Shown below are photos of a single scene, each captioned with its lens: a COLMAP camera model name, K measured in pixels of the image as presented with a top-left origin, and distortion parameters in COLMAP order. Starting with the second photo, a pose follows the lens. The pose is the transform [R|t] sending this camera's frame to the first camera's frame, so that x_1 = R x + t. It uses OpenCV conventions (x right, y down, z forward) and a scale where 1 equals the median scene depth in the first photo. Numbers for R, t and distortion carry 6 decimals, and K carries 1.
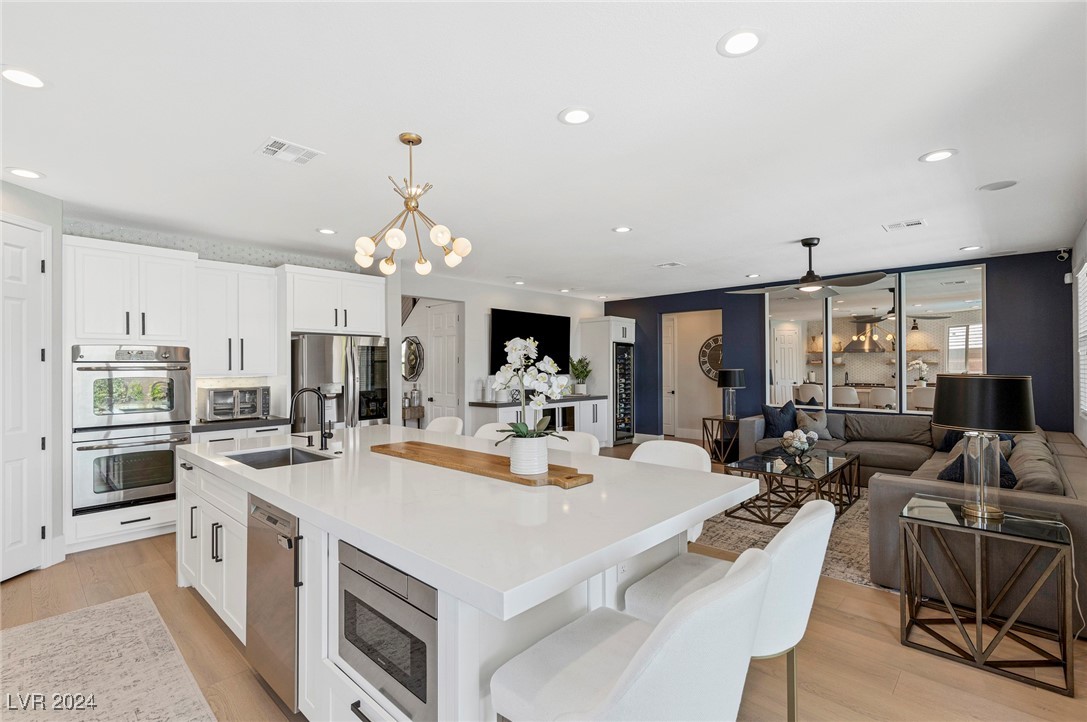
lens RADIAL K [[487.6, 0, 543.1], [0, 487.6, 359.1], [0, 0, 1]] dist [0.008674, -0.001096]
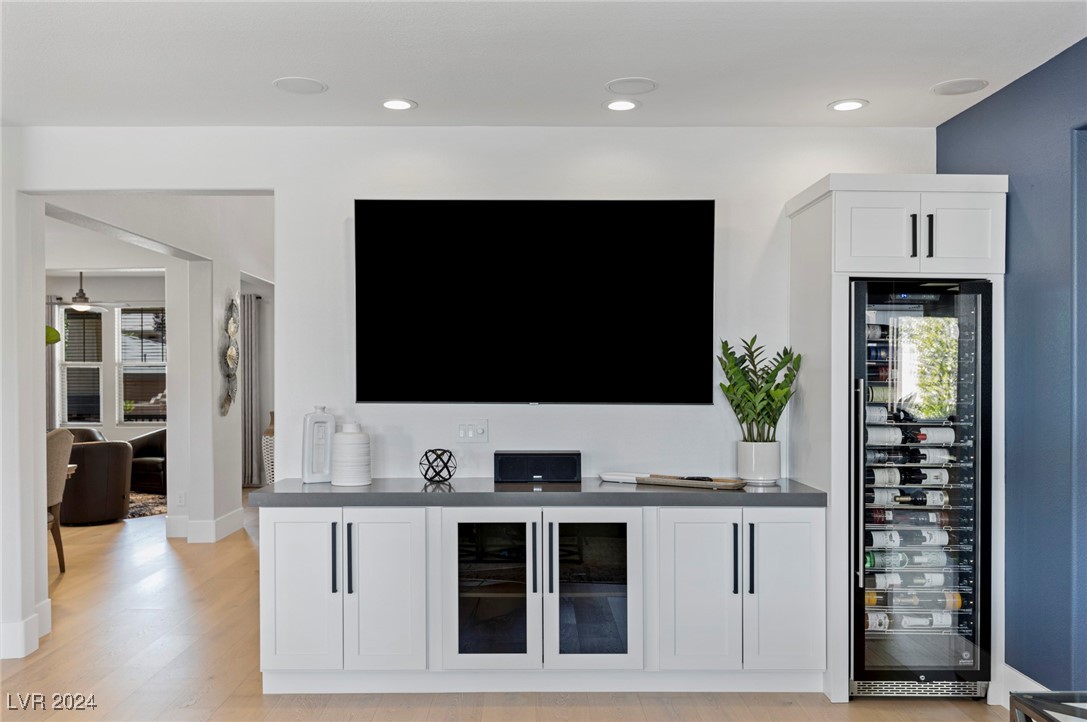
lens RADIAL K [[938.8, 0, 542.6], [0, 938.8, 381.2], [0, 0, 1]] dist [0.000061, -0.009912]
pose [[0.690194, 0.011006, -0.723540, 0.447025], [0.010180, 0.999638, 0.024917, 0.004015], [0.723553, -0.024563, 0.689832, 0.660961]]
